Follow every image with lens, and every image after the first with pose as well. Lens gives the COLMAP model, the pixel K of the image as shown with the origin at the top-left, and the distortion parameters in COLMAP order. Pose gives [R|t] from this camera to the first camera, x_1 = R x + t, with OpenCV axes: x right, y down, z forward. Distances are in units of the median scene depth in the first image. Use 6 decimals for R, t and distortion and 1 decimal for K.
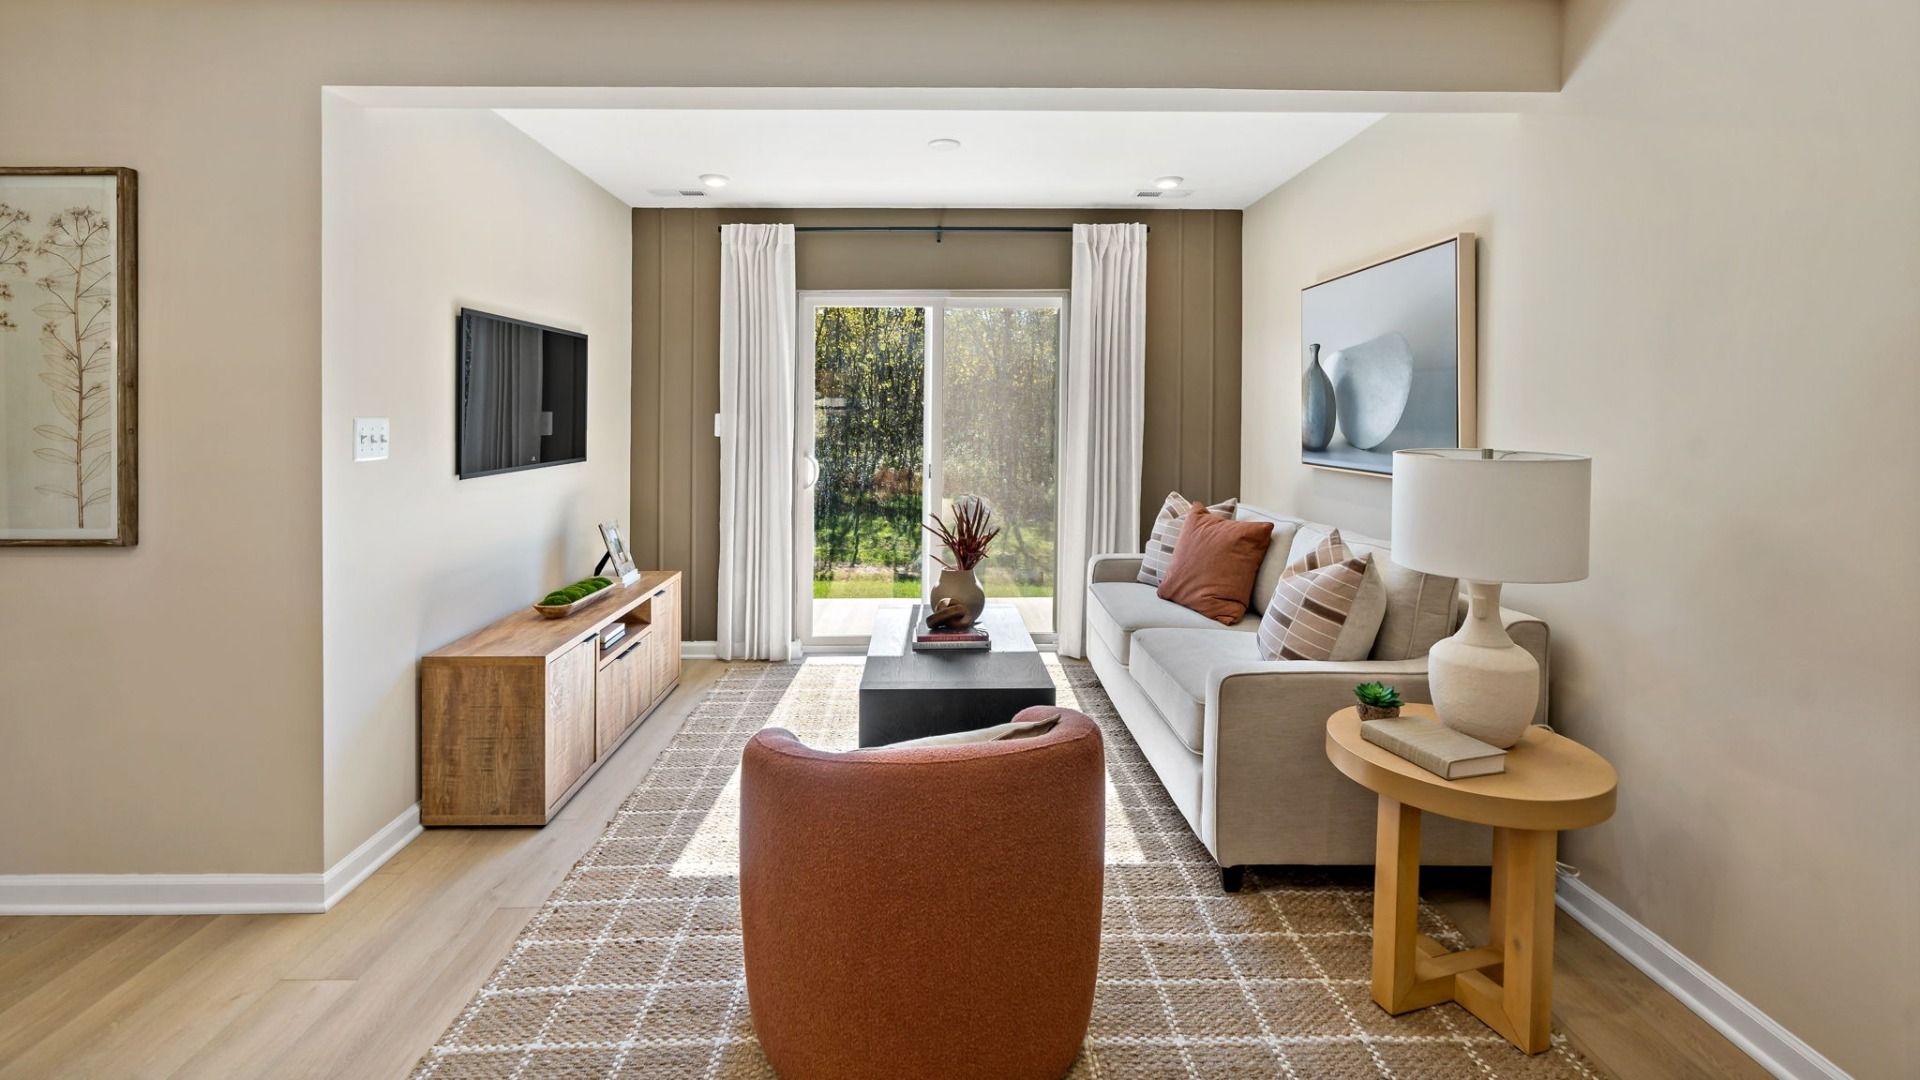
lens RADIAL K [[858.8, 0, 932.5], [0, 858.8, 418.5], [0, 0, 1]] dist [-0.001921, 0.001625]
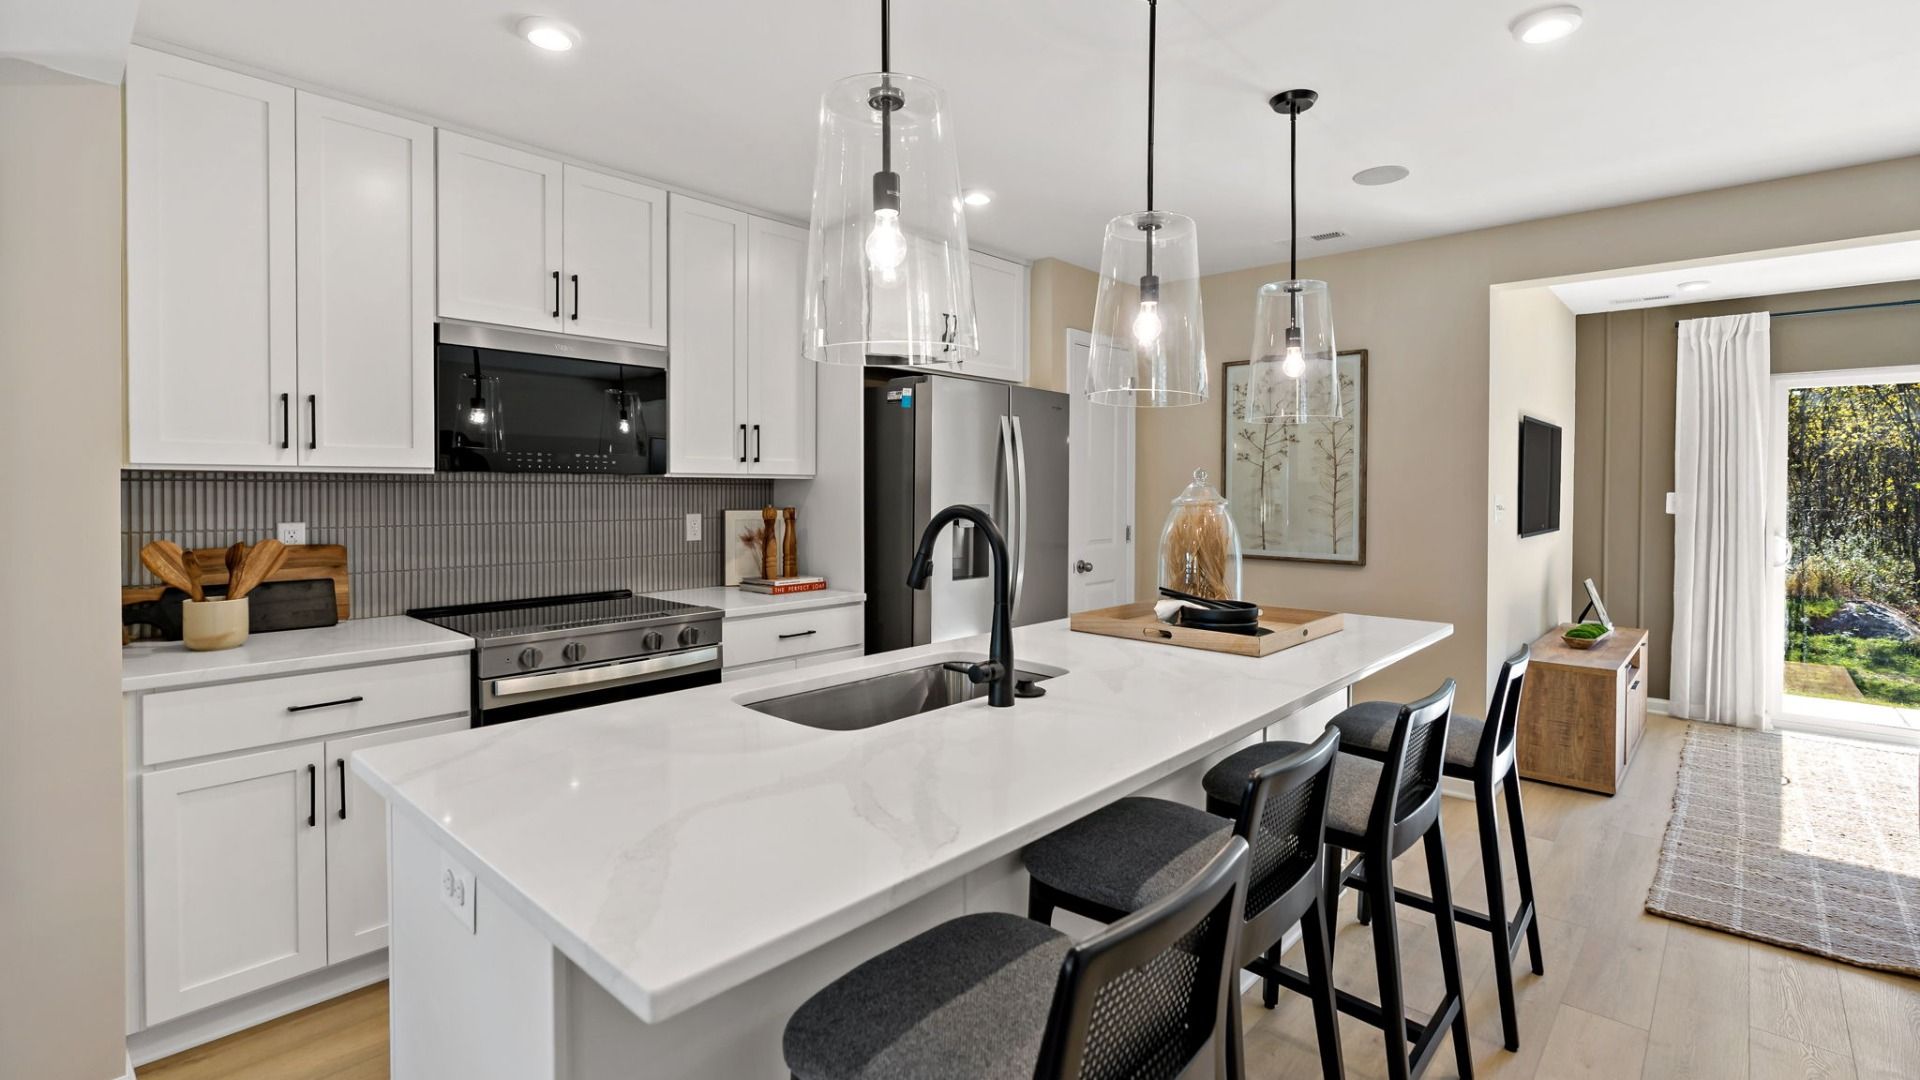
lens RADIAL K [[858.8, 0, 970.7], [0, 858.8, 495.3], [0, 0, 1]] dist [-0.001921, 0.001625]
pose [[0.743963, 0.009312, -0.668156, -0.246169], [-0.012170, 0.999926, 0.000385, 0.009774], [0.668110, 0.007845, 0.744021, -0.556121]]
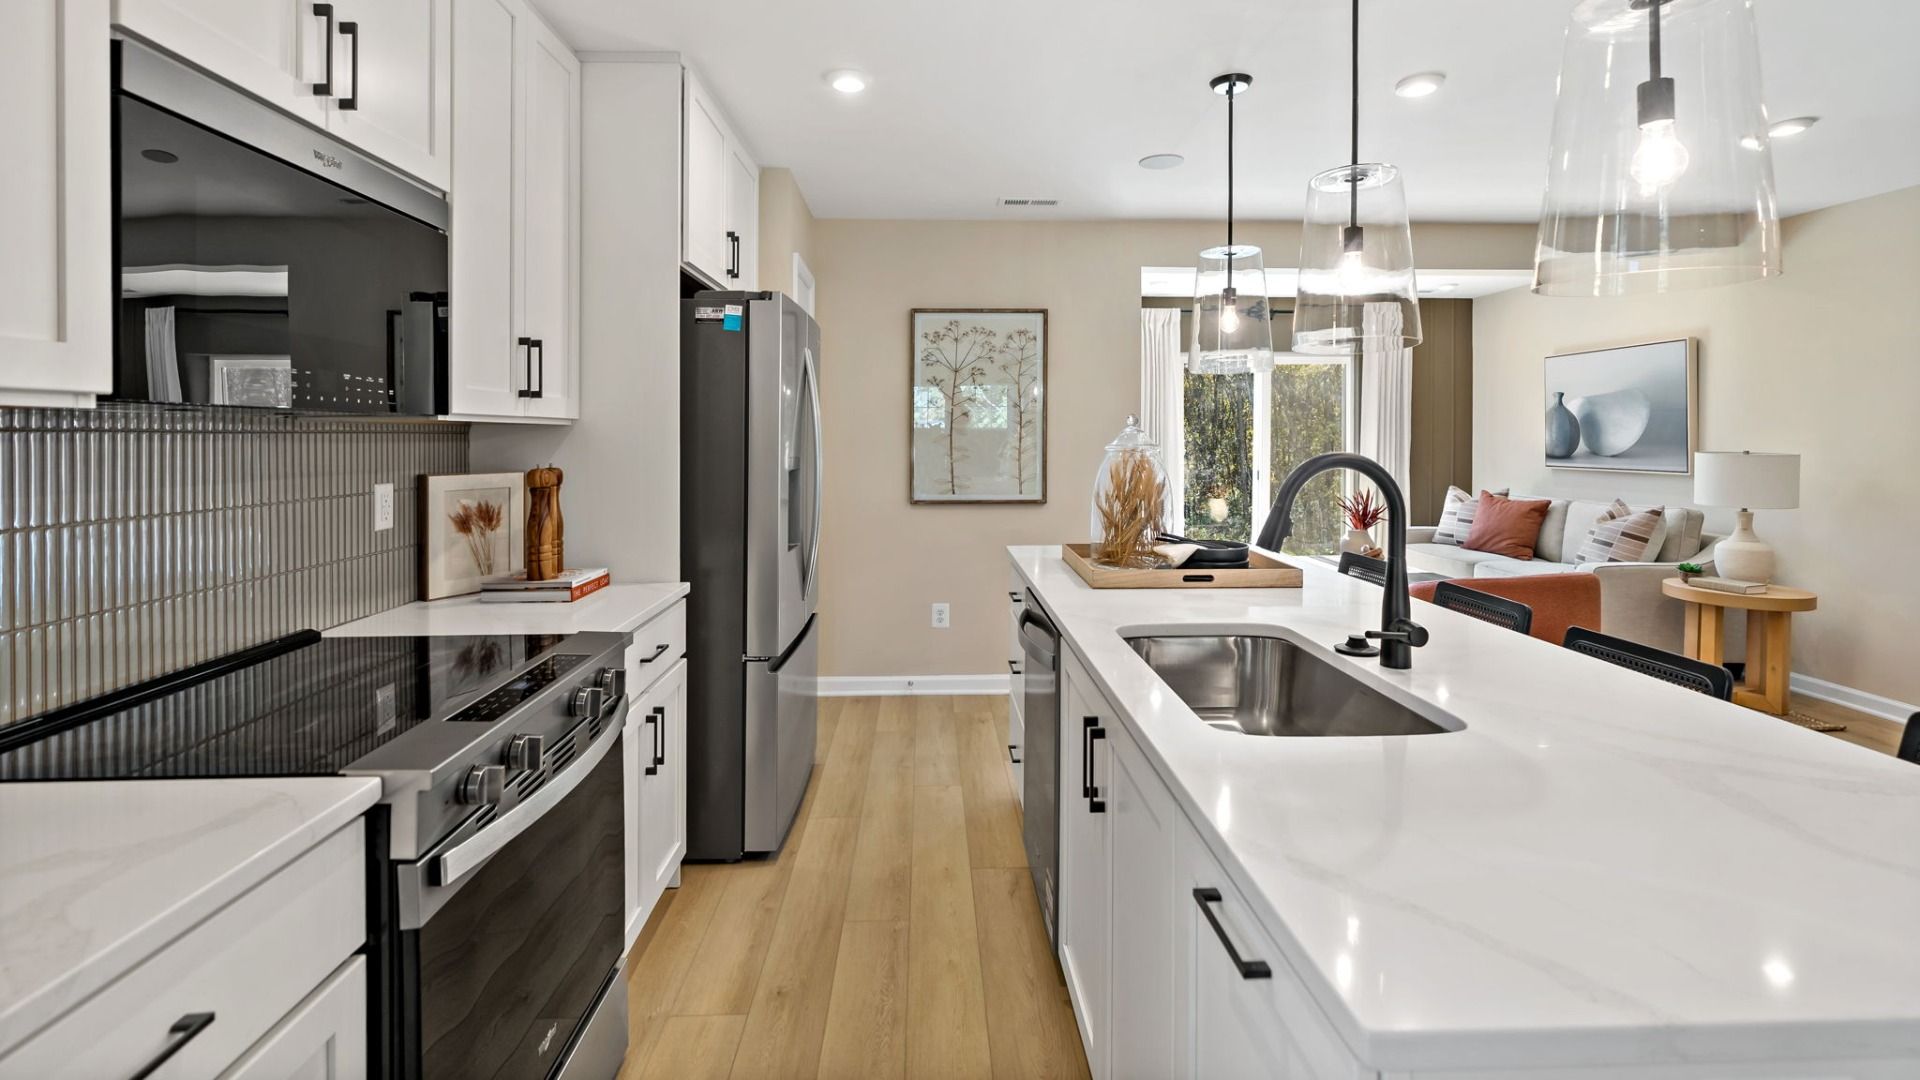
lens RADIAL K [[858.8, 0, 960.7], [0, 858.8, 429.9], [0, 0, 1]] dist [-0.001921, 0.001625]
pose [[0.999388, -0.001533, 0.034953, -0.803137], [0.002120, 0.999857, -0.016756, 0.009831], [-0.034922, 0.016820, 0.999248, -0.624523]]
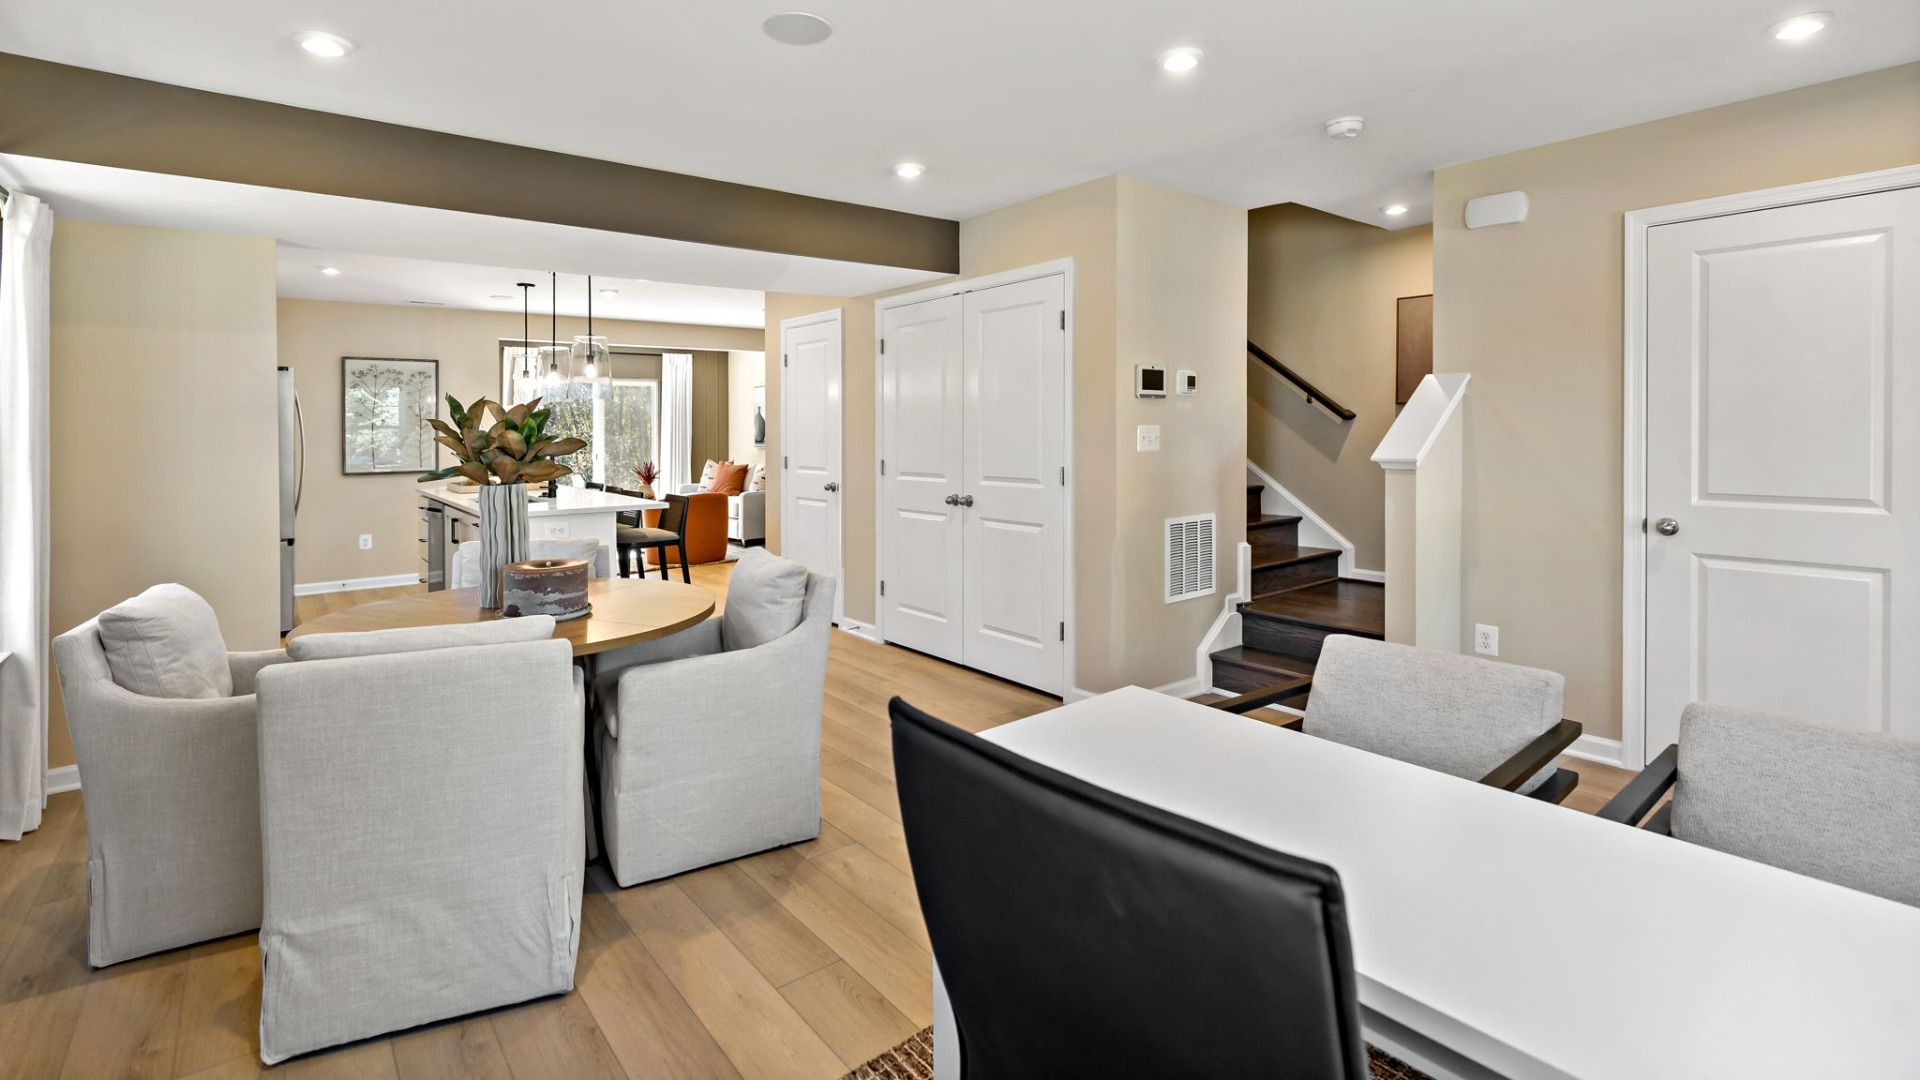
lens RADIAL K [[858.8, 0, 946.7], [0, 858.8, 427.8], [0, 0, 1]] dist [-0.001921, 0.001625]
pose [[0.783771, -0.009016, 0.620984, -0.980005], [0.016910, 0.999834, -0.006826, 0.021301], [-0.620819, 0.015851, 0.783794, -1.913124]]
